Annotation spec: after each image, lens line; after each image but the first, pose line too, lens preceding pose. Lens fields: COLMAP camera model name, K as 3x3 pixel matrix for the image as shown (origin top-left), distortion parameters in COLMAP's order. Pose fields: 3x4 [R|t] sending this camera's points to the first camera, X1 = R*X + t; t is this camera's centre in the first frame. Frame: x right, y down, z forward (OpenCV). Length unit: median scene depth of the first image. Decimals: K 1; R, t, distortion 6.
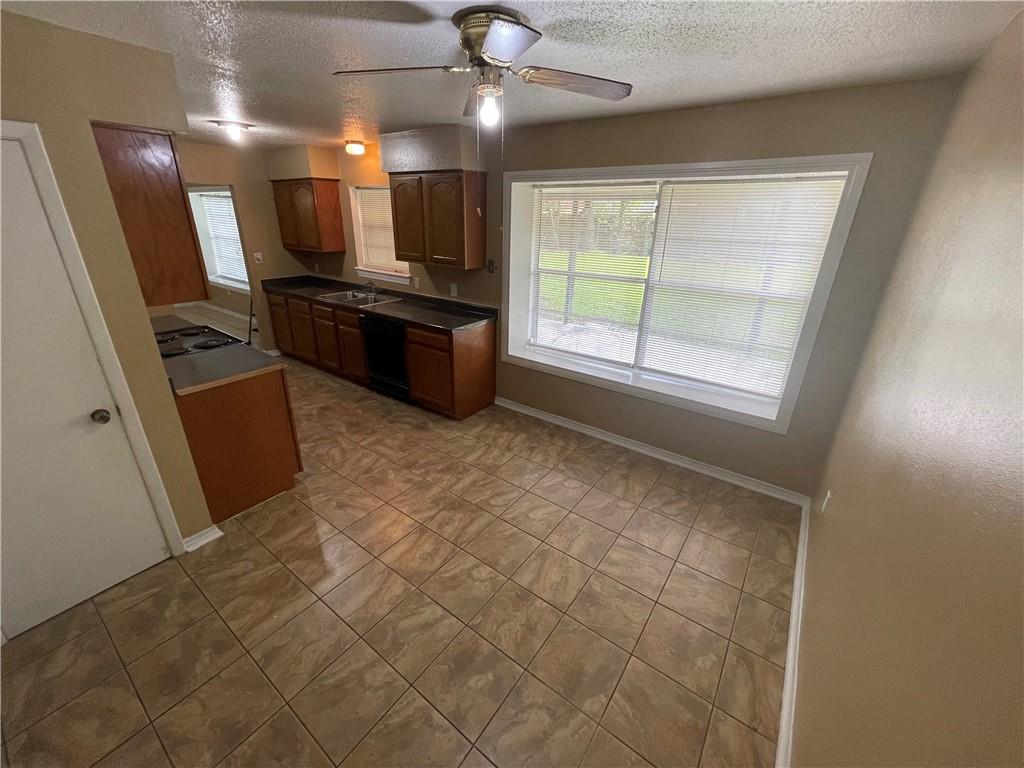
lens RADIAL K [[414.5, 0, 508.6], [0, 414.5, 377.9], [0, 0, 1]] dist [-0.001651, 0.001038]
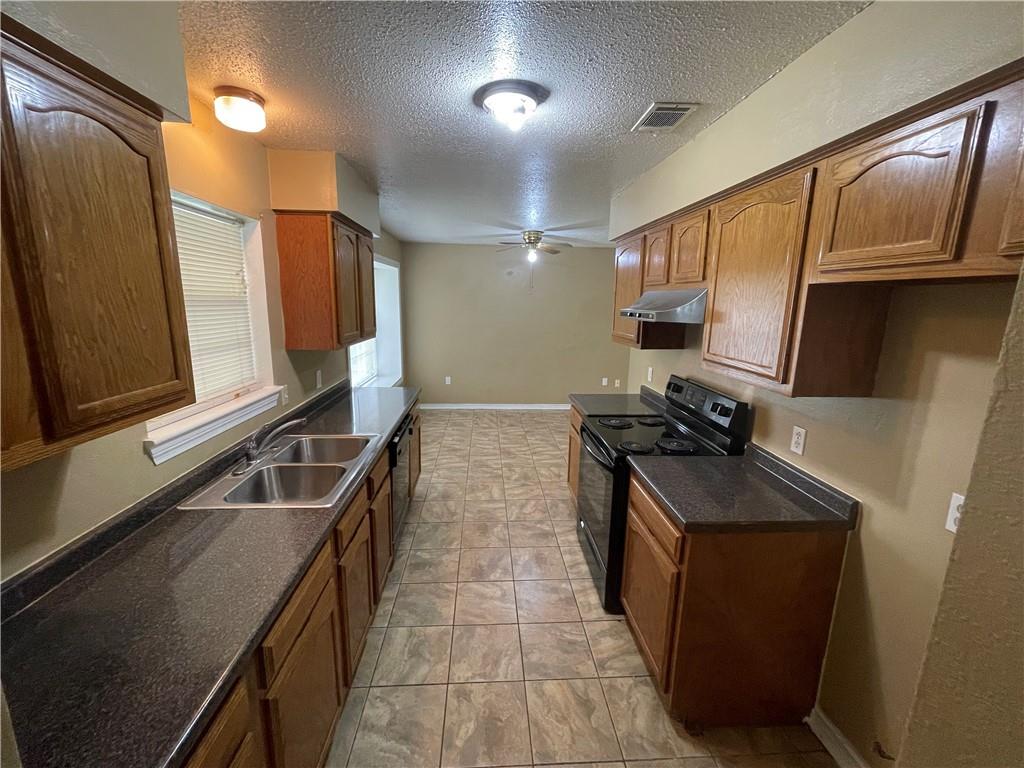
lens RADIAL K [[414.5, 0, 510.2], [0, 414.5, 379.8], [0, 0, 1]] dist [-0.001651, 0.001038]
pose [[-0.644112, -0.170853, 0.745606, -1.402689], [0.256565, 0.870018, 0.421002, -0.686297], [-0.720621, 0.462469, -0.516554, 1.815100]]
